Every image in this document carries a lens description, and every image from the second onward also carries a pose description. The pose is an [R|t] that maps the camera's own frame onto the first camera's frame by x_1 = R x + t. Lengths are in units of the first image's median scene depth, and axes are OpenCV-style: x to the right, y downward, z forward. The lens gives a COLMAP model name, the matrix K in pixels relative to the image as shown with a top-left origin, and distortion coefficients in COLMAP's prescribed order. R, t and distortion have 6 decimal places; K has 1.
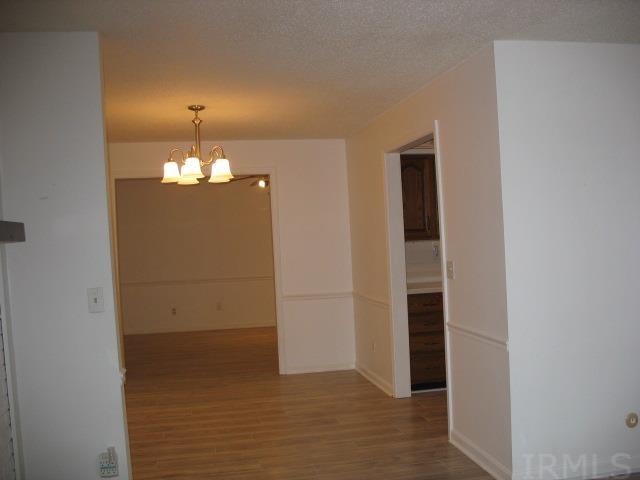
lens RADIAL K [[665.7, 0, 319.9], [0, 665.7, 260.0], [0, 0, 1]] dist [-0.080776, 0.003609]
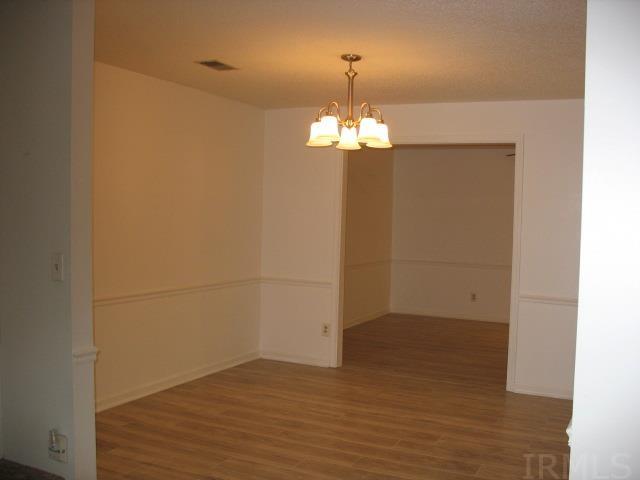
lens RADIAL K [[678.8, 0, 320.0], [0, 678.8, 240.0], [0, 0, 1]] dist [-0.109001, 0.004166]
pose [[0.814859, 0.096903, -0.571502, 0.292900], [-0.095078, 0.994918, 0.033133, -0.023966], [0.571808, 0.027339, 0.819932, 0.280050]]
